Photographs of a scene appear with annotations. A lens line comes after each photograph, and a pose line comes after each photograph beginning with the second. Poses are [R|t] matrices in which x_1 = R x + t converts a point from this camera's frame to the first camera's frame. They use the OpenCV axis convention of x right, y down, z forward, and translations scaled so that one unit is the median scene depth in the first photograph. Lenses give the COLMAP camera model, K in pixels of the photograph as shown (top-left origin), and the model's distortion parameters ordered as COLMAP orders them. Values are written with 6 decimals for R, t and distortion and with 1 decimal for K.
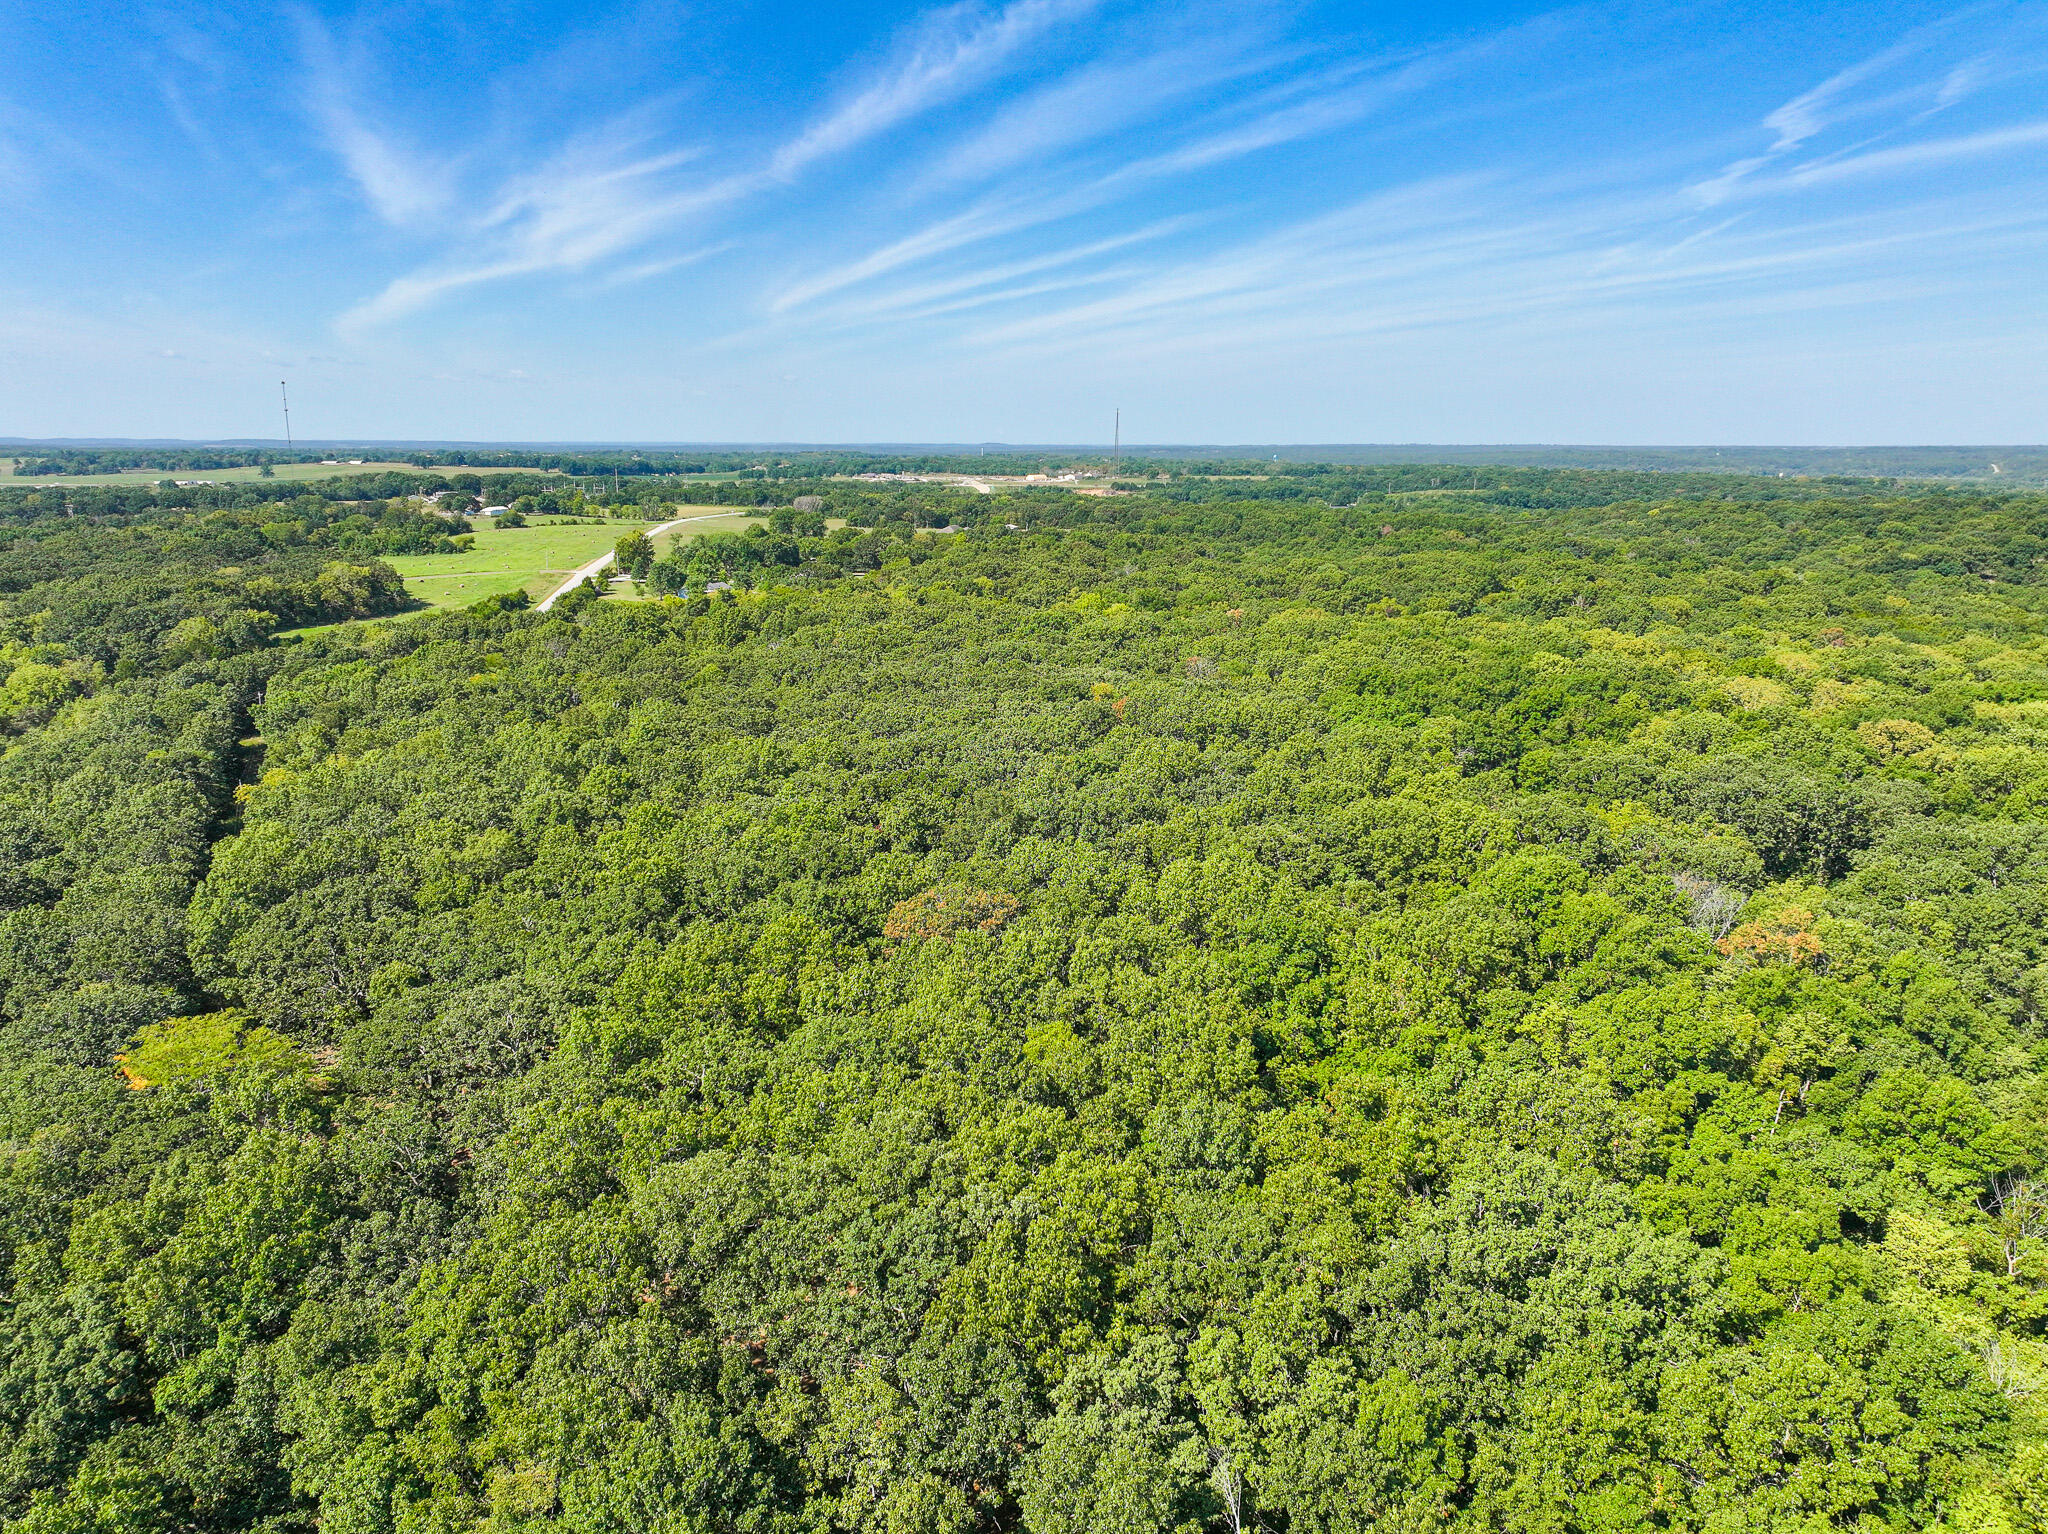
lens RADIAL K [[1429.6, 0, 1026.3], [0, 1429.6, 758.6], [0, 0, 1]] dist [-0.000835, 0.016118]
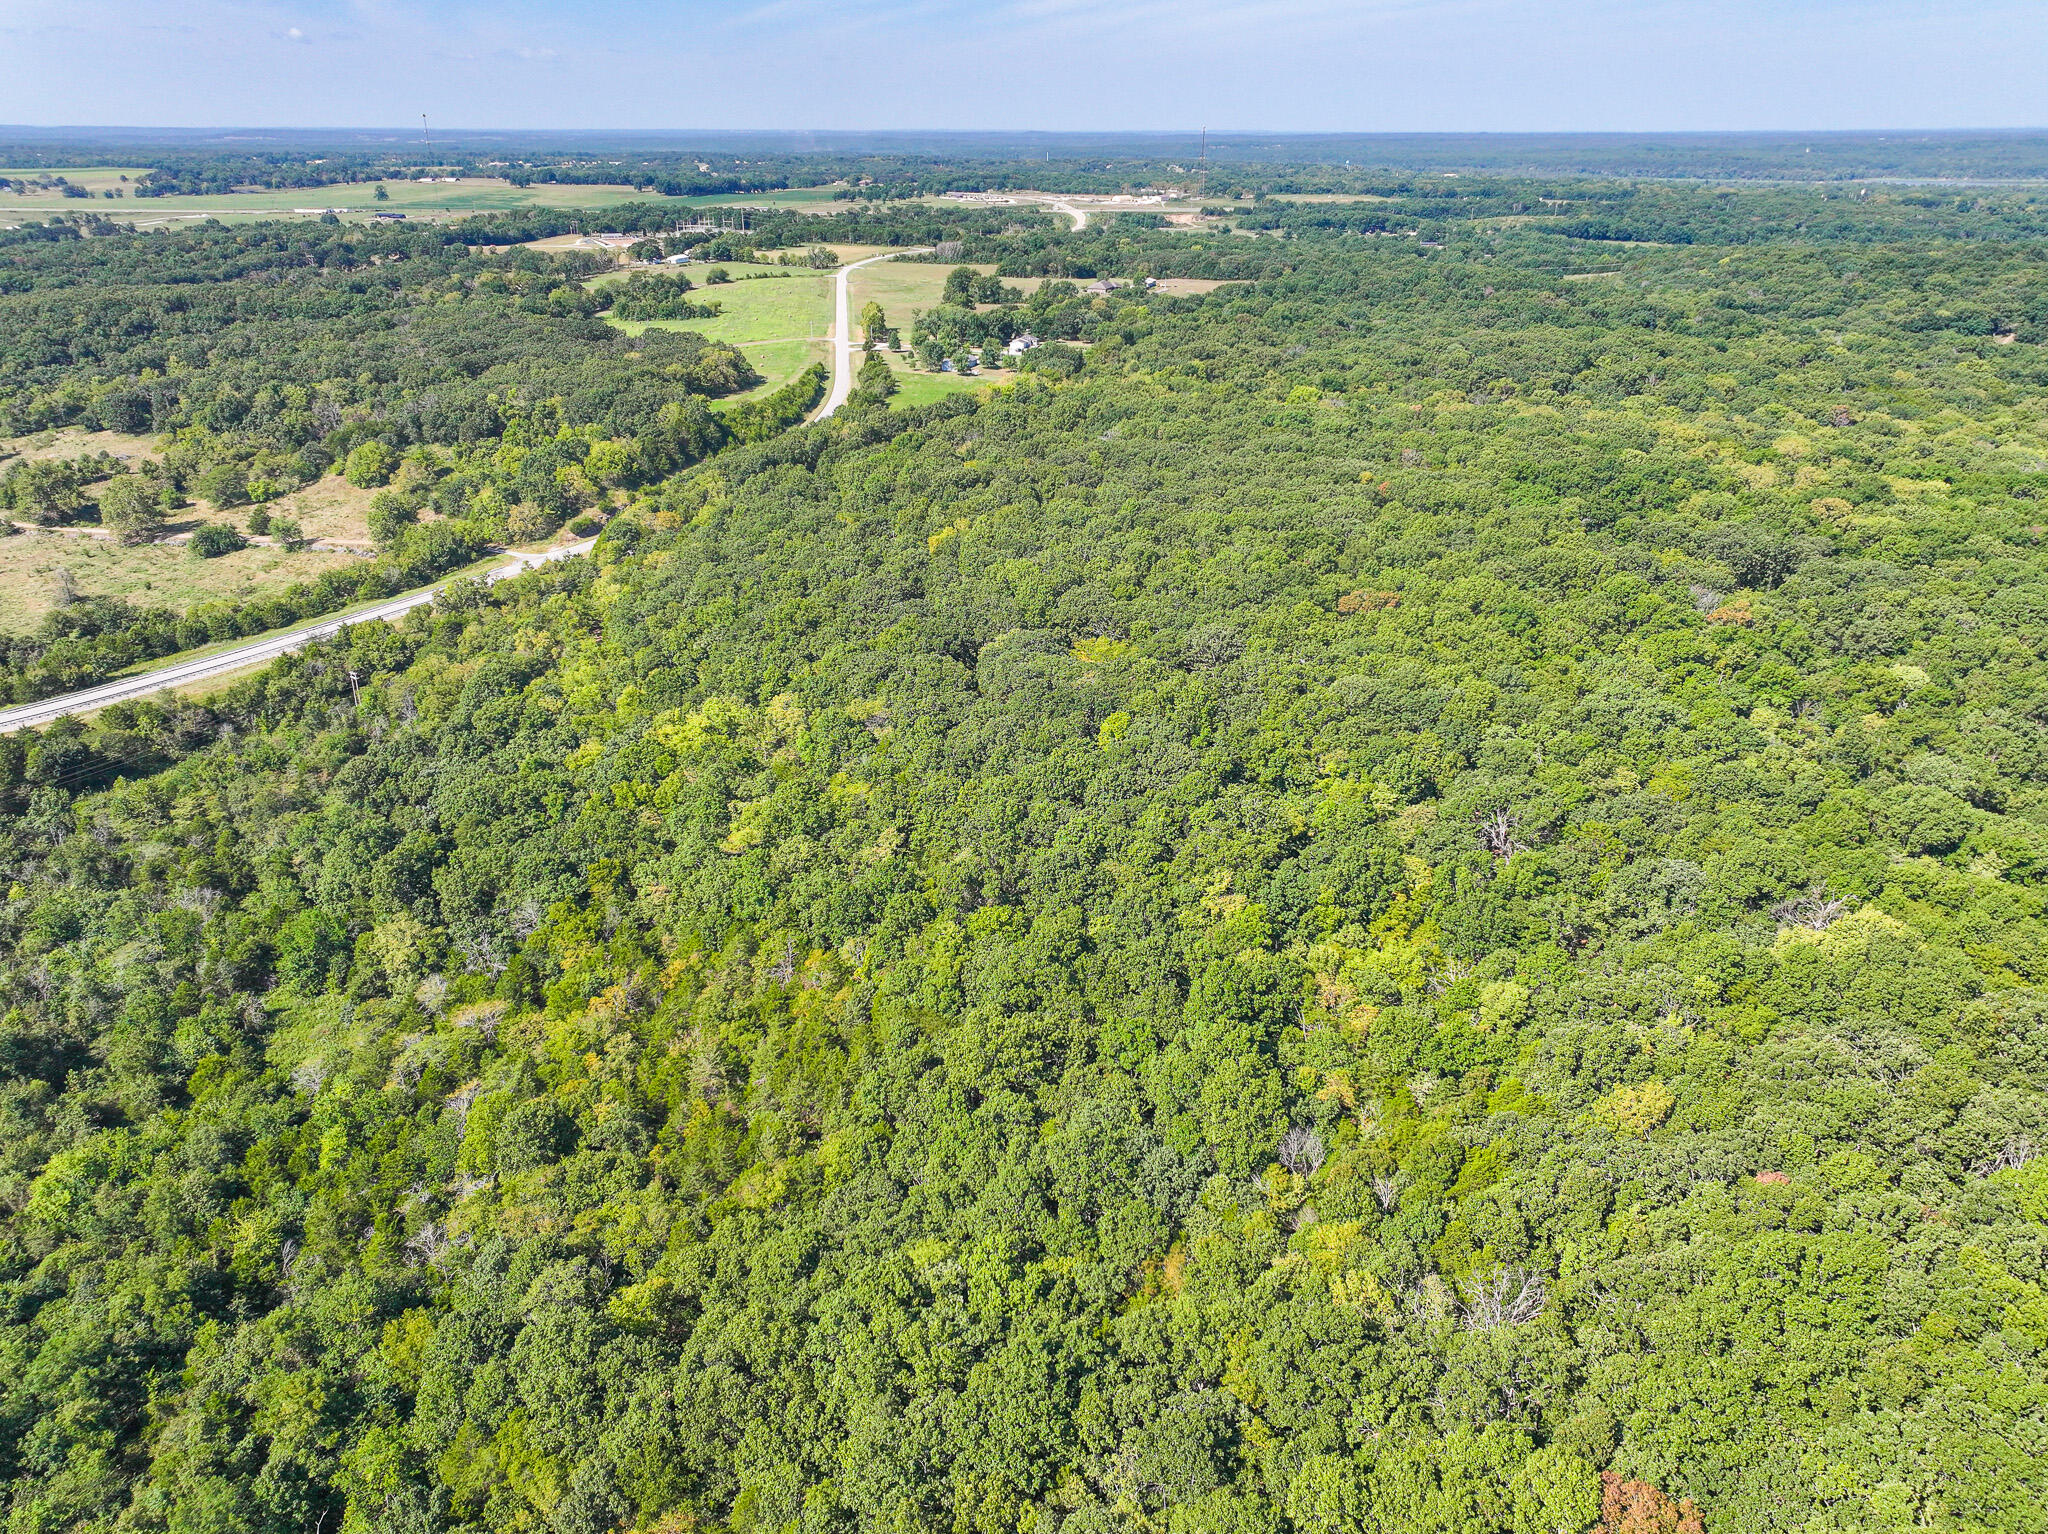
lens RADIAL K [[1429.6, 0, 1026.1], [0, 1429.6, 766.6], [0, 0, 1]] dist [-0.000835, 0.016118]
pose [[0.999718, 0.007387, -0.022588, -0.357424], [-0.002660, 0.979276, 0.202514, -0.061648], [0.023616, -0.202396, 0.979019, -0.854737]]
